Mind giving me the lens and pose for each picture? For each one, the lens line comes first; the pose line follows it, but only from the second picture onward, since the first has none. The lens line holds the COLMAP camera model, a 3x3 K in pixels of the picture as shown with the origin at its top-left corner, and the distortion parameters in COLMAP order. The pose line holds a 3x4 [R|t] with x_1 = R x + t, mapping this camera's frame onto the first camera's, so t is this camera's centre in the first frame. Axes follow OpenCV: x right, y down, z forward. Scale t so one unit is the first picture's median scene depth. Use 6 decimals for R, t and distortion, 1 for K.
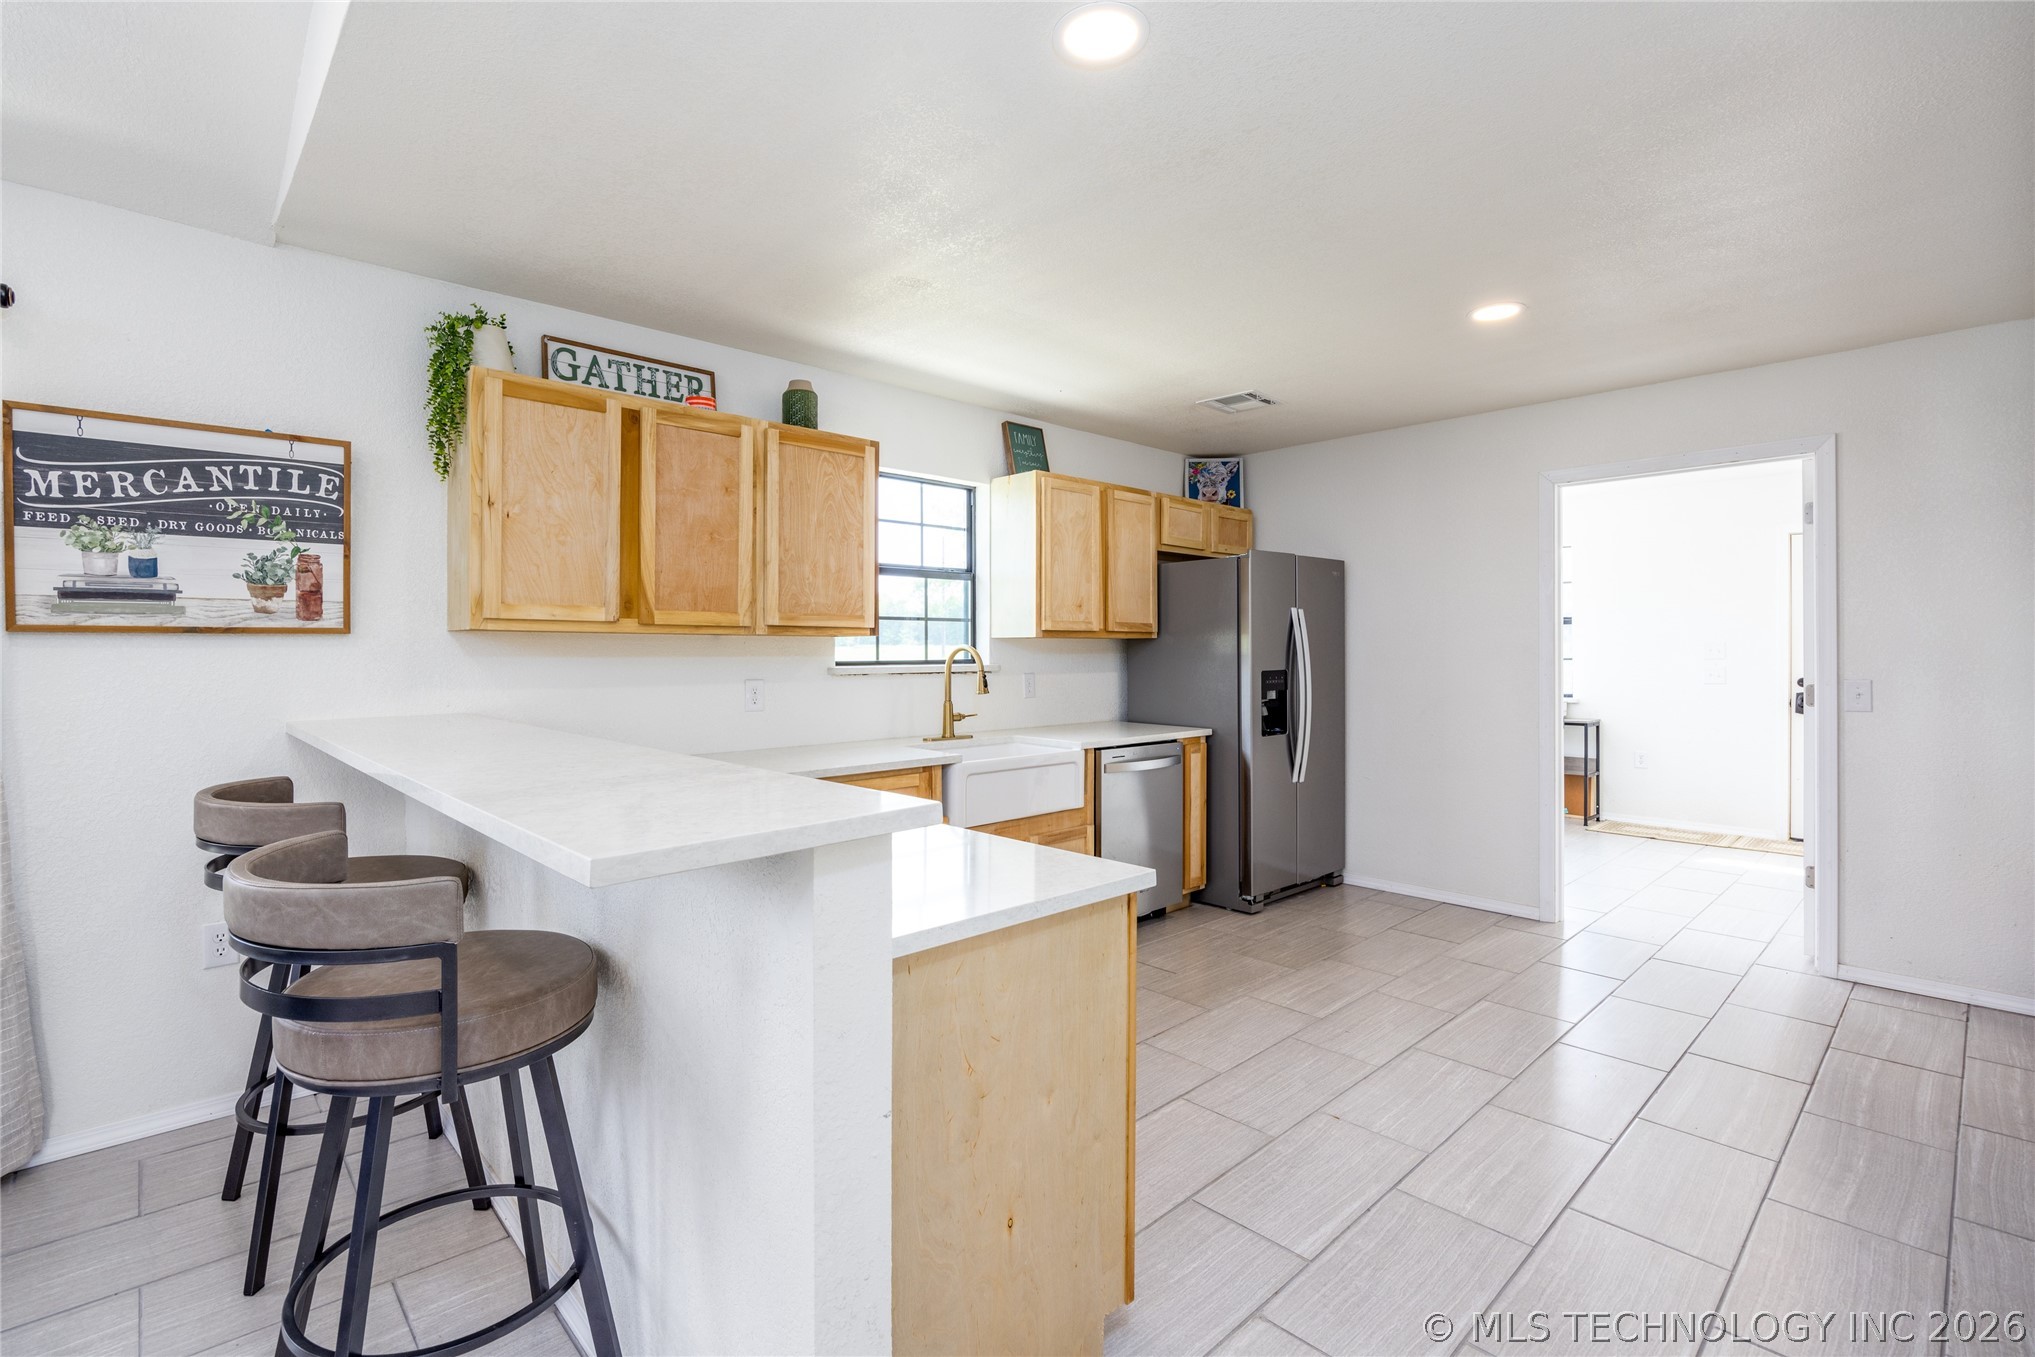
lens RADIAL K [[929.0, 0, 990.8], [0, 929.0, 653.4], [0, 0, 1]] dist [-0.013887, -0.000012]
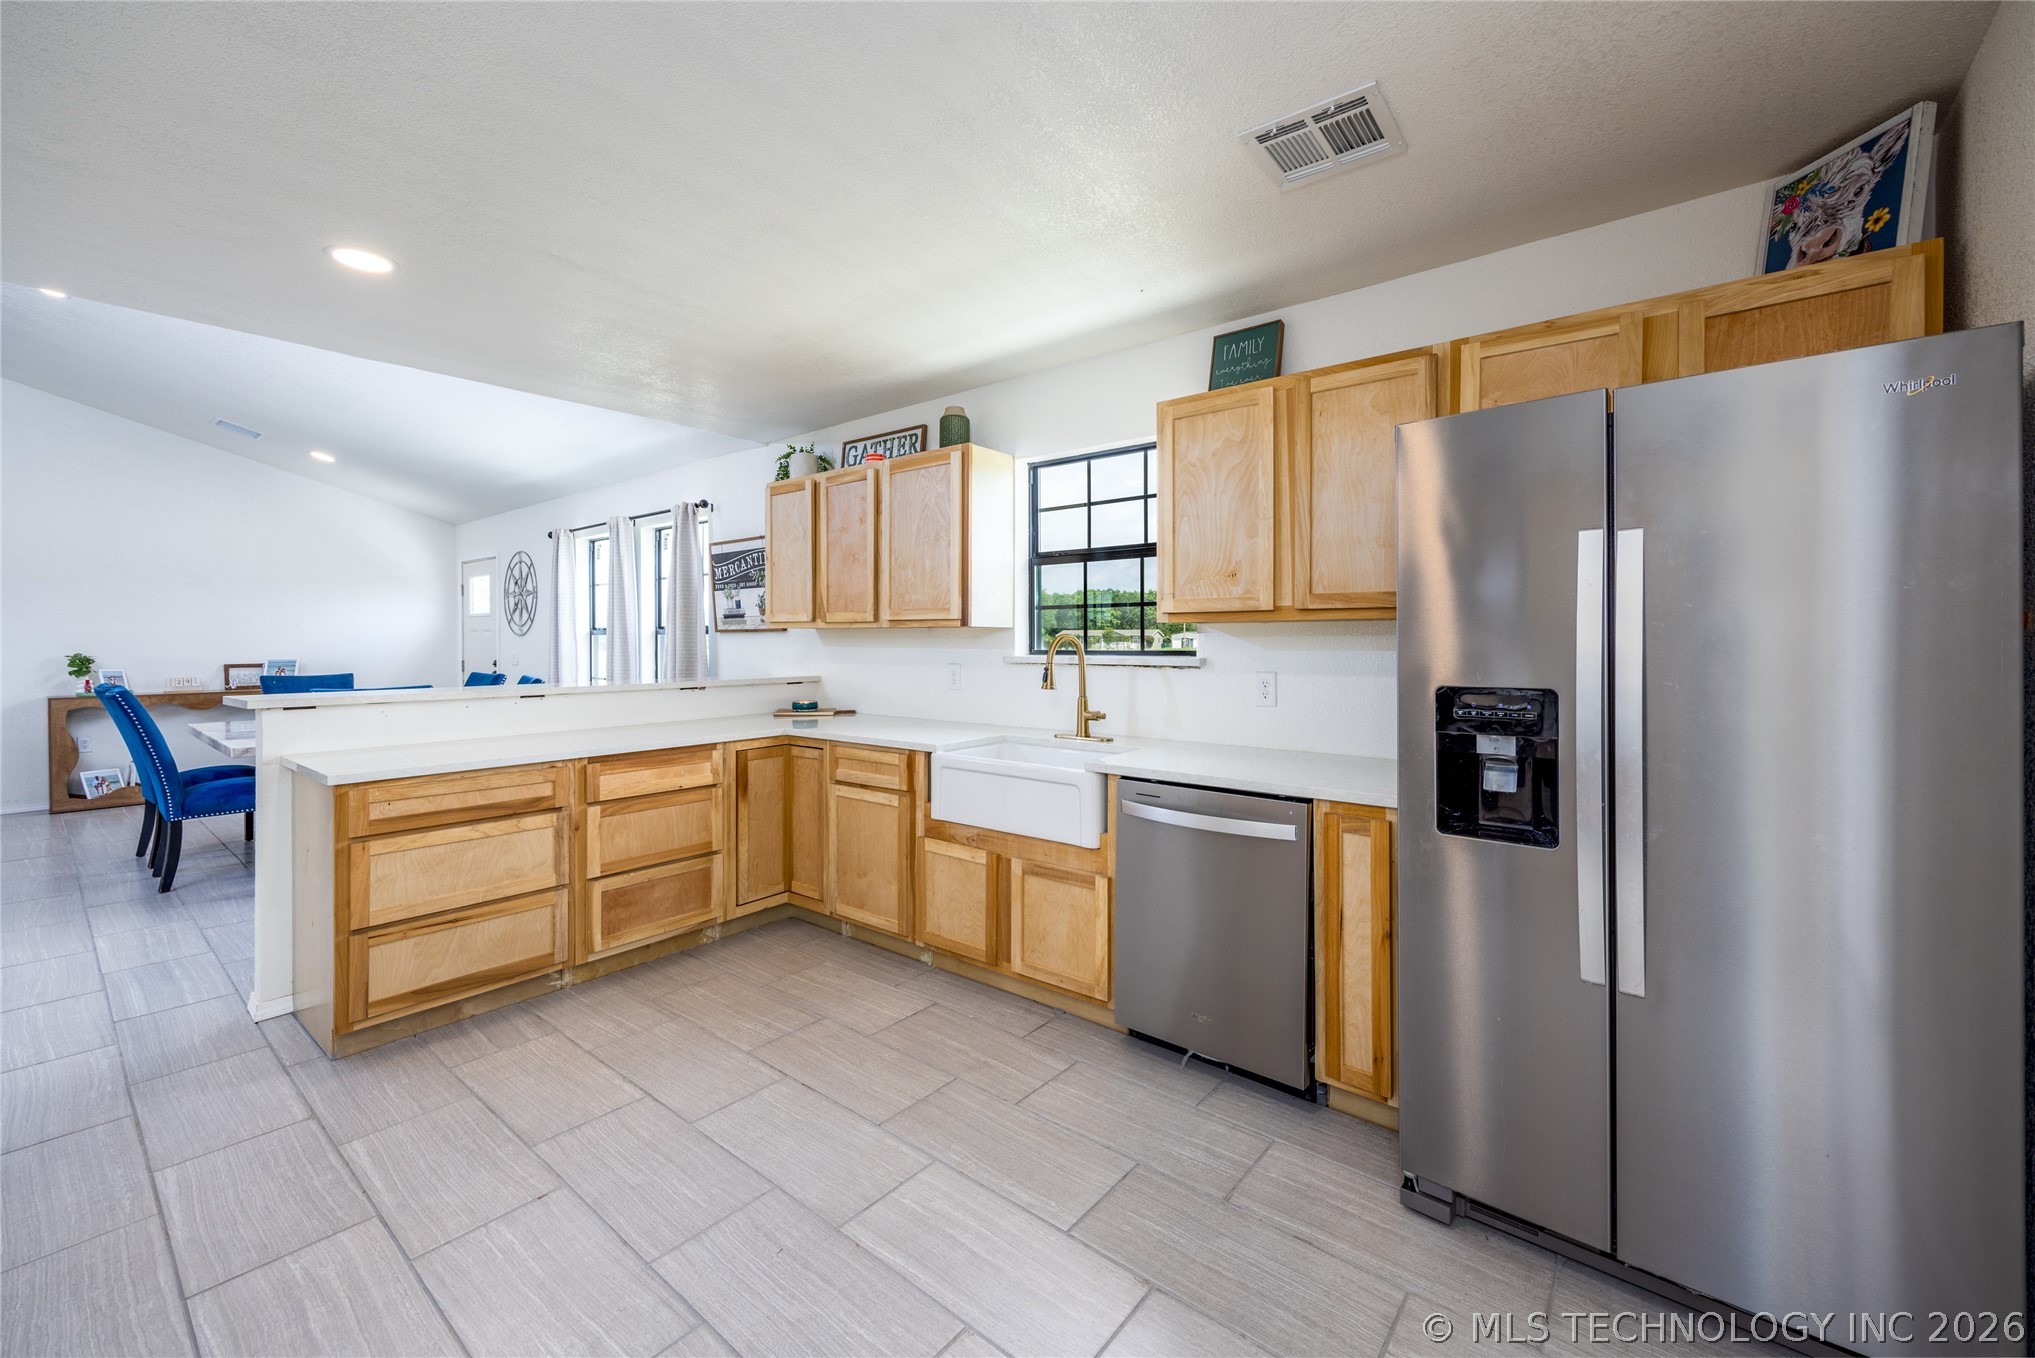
lens RADIAL K [[823.5, 0, 1018.3], [0, 823.5, 649.1], [0, 0, 1]] dist [0.003216, -0.000604]
pose [[0.136835, 0.011675, -0.990525, 0.991009], [-0.003682, 0.999930, 0.011277, -0.004275], [0.990587, 0.002104, 0.136868, 1.122299]]
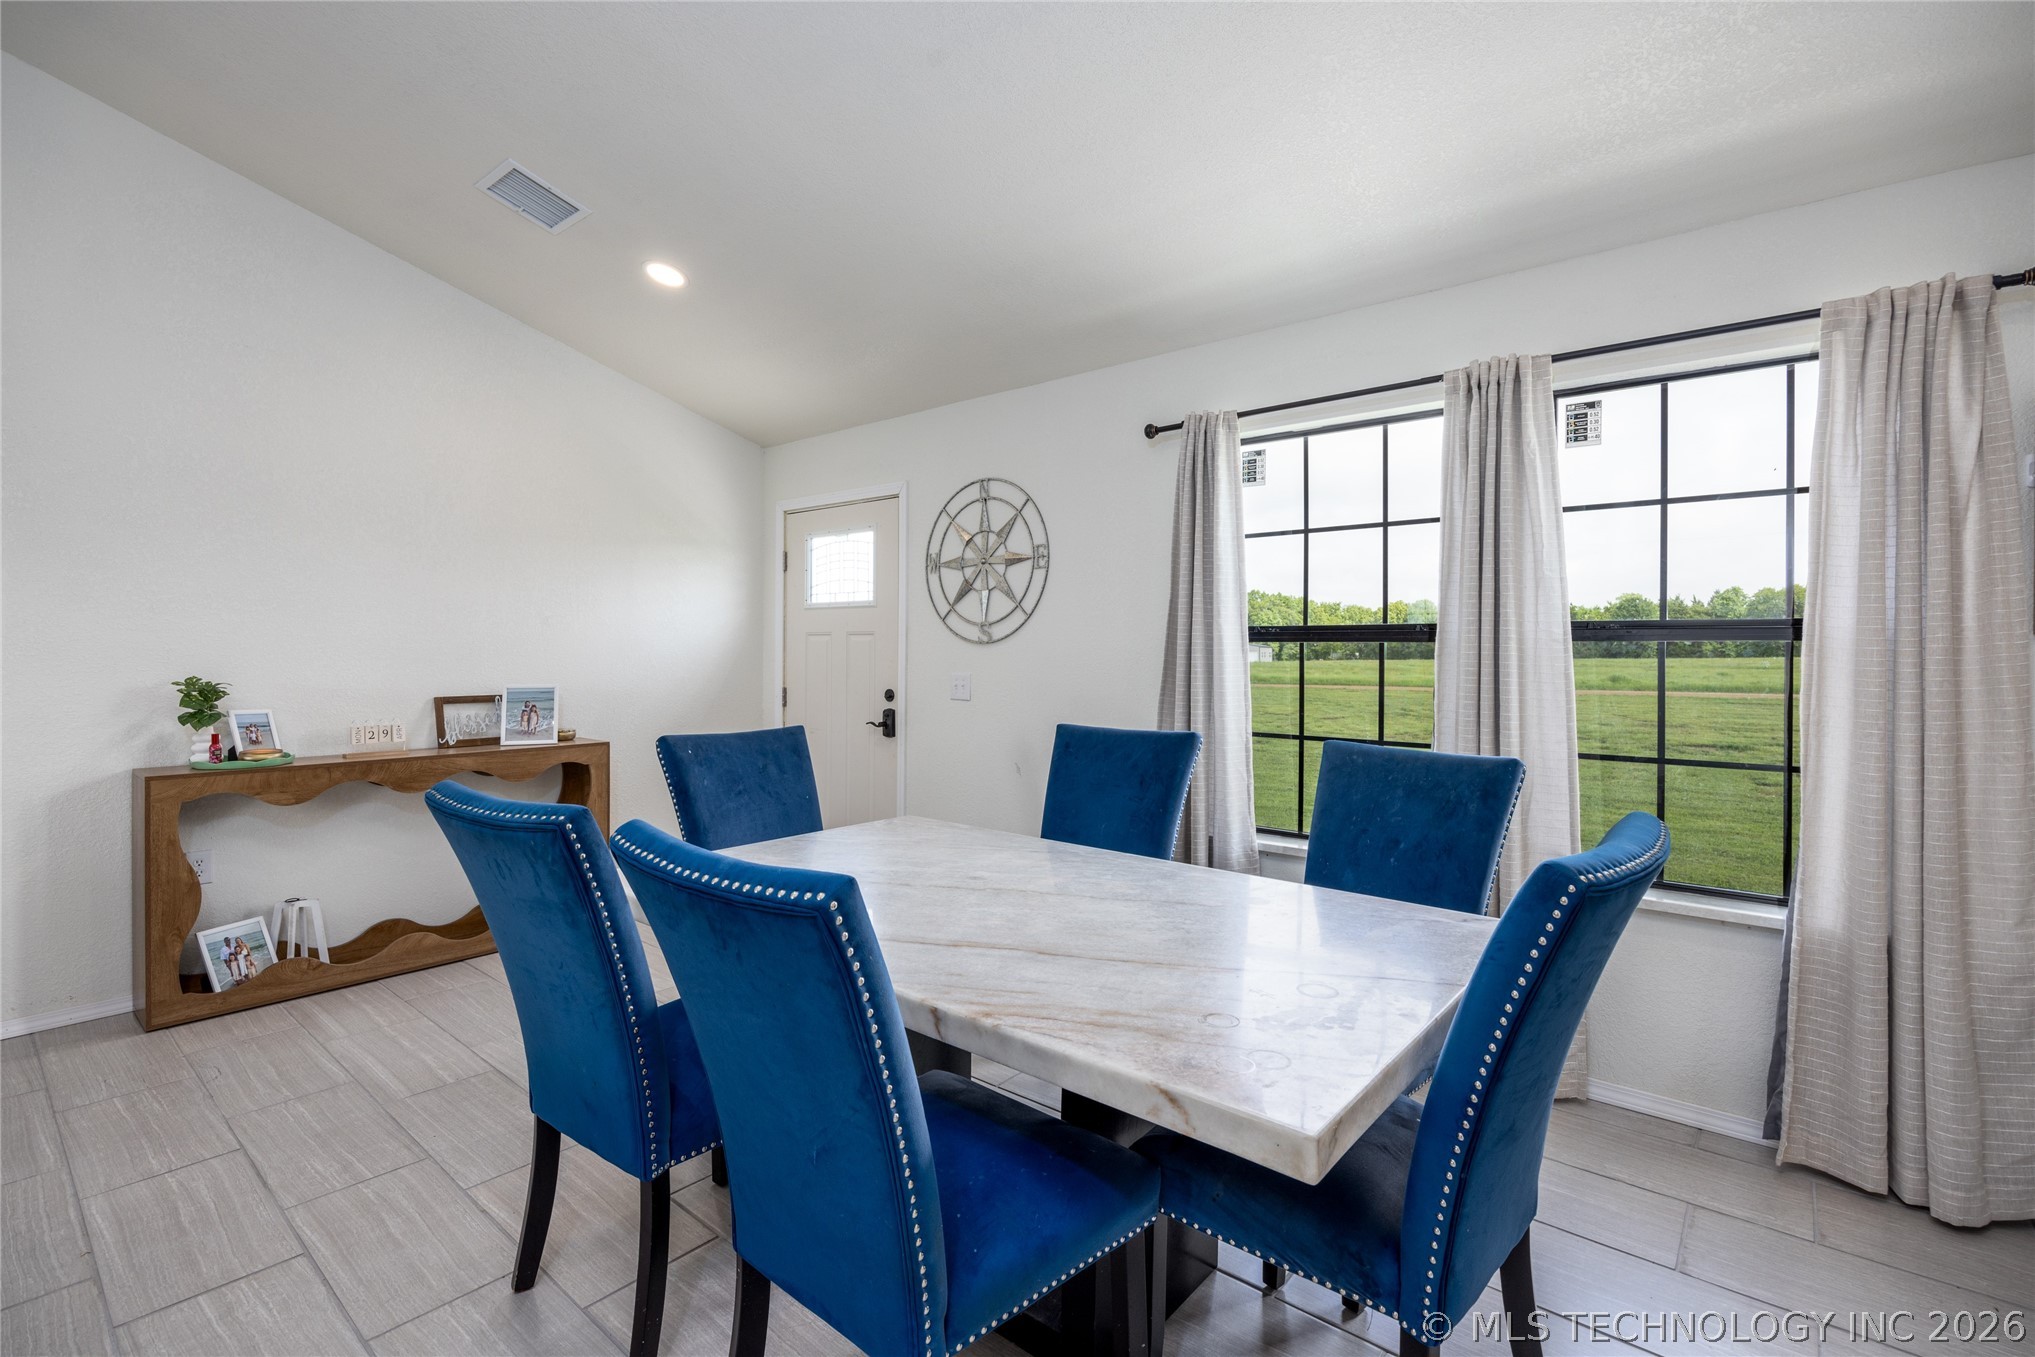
lens RADIAL K [[929.0, 0, 990.8], [0, 929.0, 653.4], [0, 0, 1]] dist [-0.013887, -0.000012]
pose [[0.115035, 0.002191, -0.993359, -0.202614], [-0.008222, 0.999965, 0.001253, 0.002172], [0.993327, 0.008023, 0.115049, -0.124687]]
